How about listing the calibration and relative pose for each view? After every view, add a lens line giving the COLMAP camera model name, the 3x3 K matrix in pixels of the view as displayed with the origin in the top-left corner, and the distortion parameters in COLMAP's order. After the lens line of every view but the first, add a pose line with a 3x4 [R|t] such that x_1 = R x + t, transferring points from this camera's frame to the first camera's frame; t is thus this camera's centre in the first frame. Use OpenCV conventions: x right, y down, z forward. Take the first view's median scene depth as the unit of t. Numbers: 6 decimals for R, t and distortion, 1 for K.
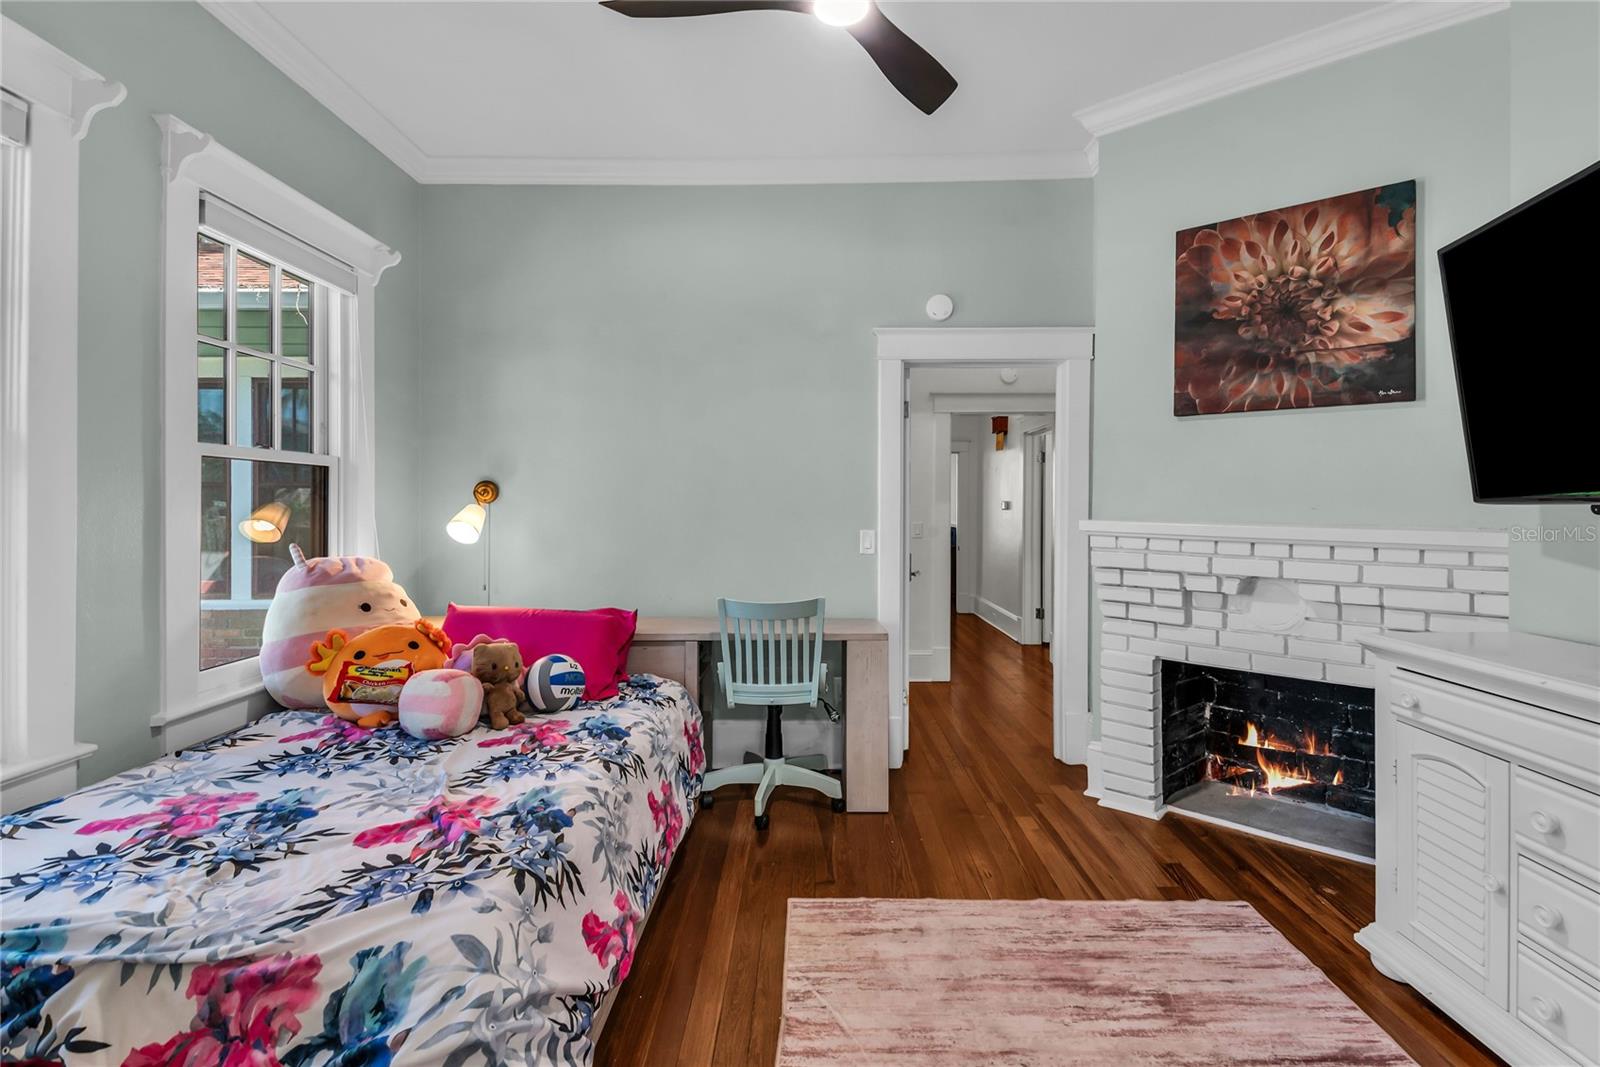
lens RADIAL K [[725.3, 0, 812.8], [0, 725.3, 512.0], [0, 0, 1]] dist [-0.000727, -0.000133]
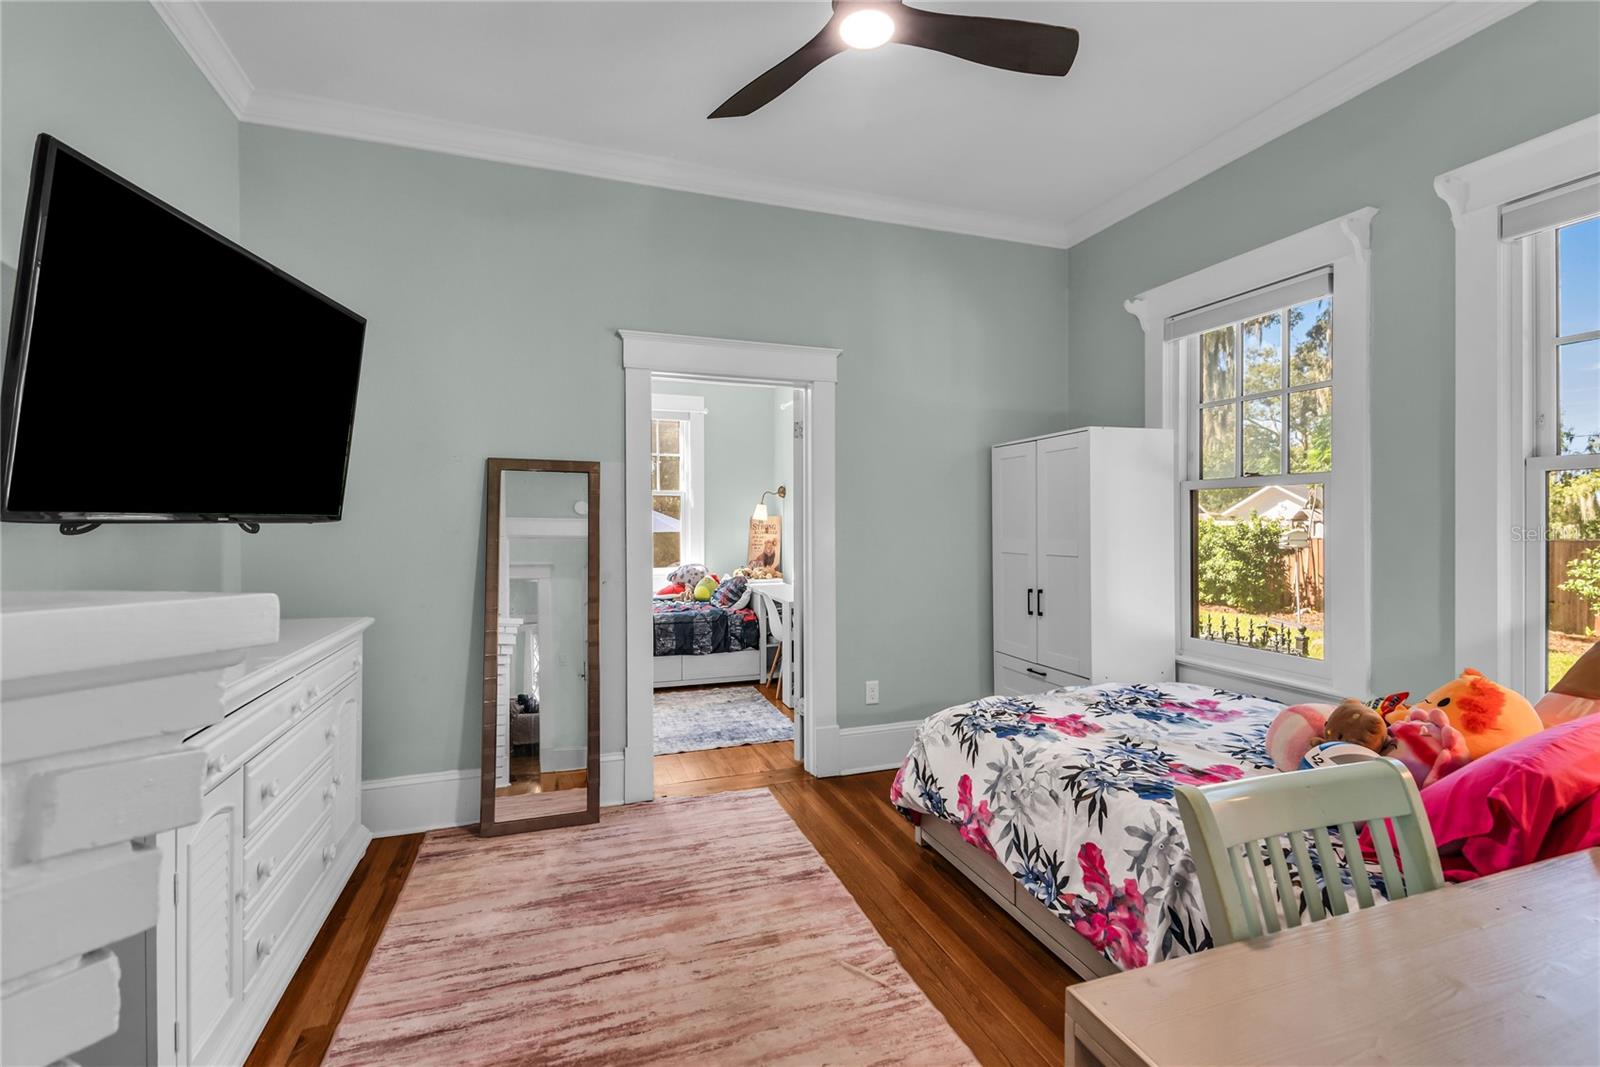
lens RADIAL K [[725.3, 0, 812.8], [0, 725.3, 512.0], [0, 0, 1]] dist [-0.000727, -0.000133]
pose [[-0.936729, -0.002942, -0.350043, 0.466805], [-0.002371, 0.999995, -0.002060, -0.024609], [0.350048, -0.001100, -0.936731, 1.924724]]
